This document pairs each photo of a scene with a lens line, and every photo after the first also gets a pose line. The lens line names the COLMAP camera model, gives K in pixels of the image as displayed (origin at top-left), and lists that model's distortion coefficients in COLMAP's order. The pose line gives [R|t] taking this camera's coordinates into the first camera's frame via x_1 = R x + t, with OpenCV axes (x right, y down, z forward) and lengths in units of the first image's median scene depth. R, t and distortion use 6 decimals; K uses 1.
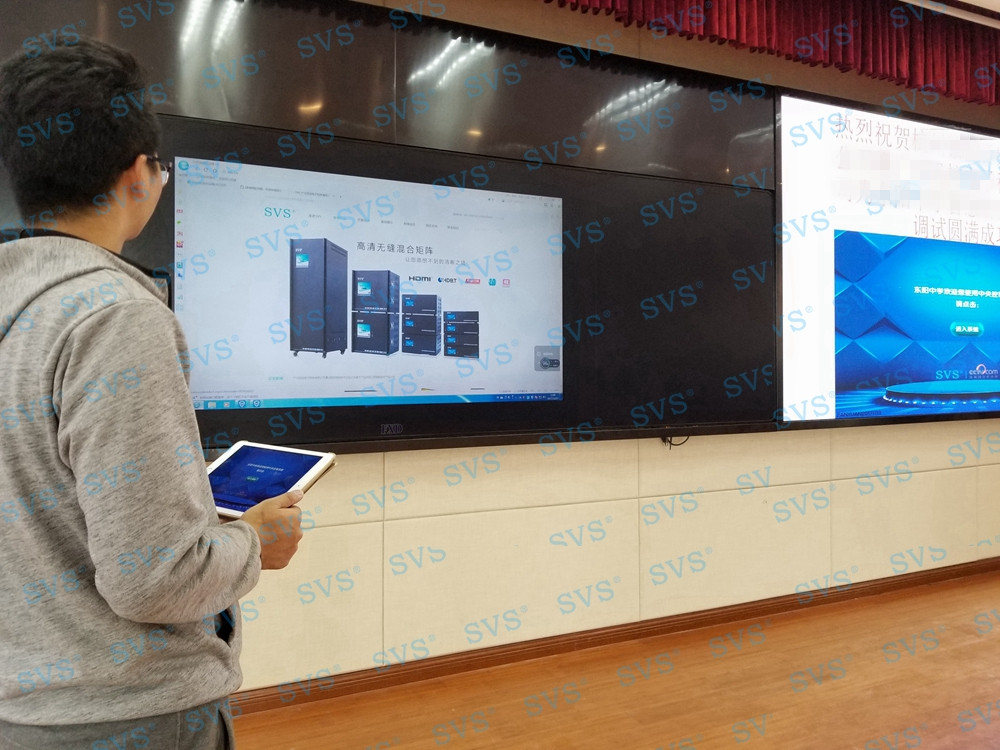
lens RADIAL K [[784.3, 0, 494.8], [0, 784.3, 364.0], [0, 0, 1]] dist [0.029909, -0.052189]
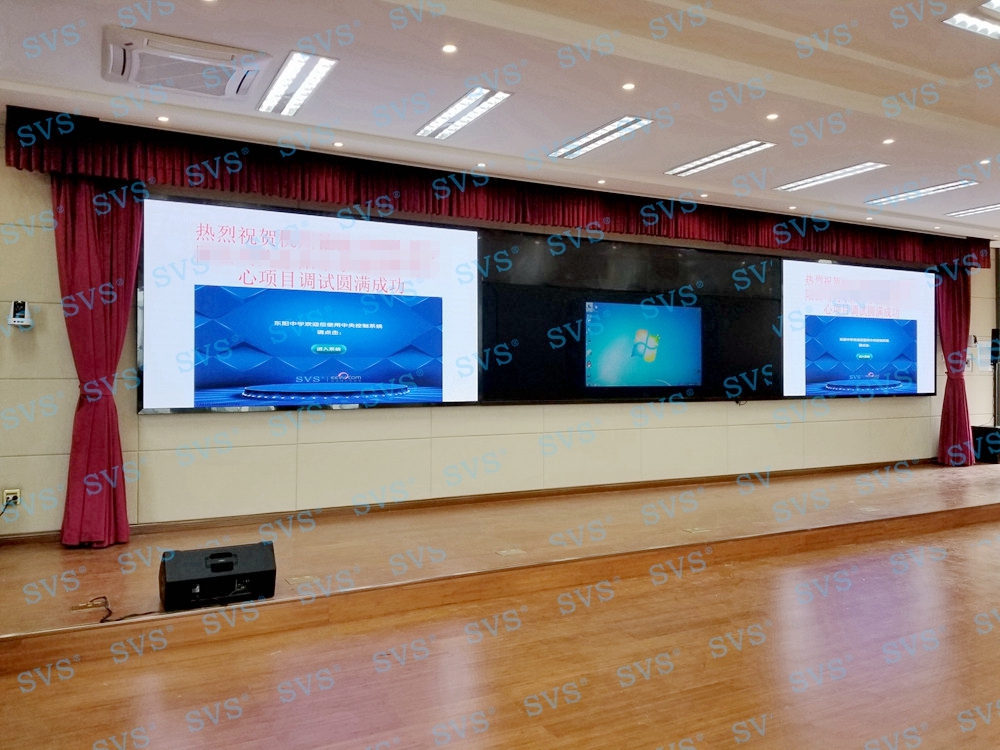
lens RADIAL K [[784.3, 0, 497.6], [0, 784.3, 365.5], [0, 0, 1]] dist [0.029909, -0.052189]
pose [[0.999328, 0.003547, 0.036486, -0.566799], [-0.003385, 0.999984, -0.004506, -0.006304], [-0.036501, 0.004379, 0.999324, -1.303992]]
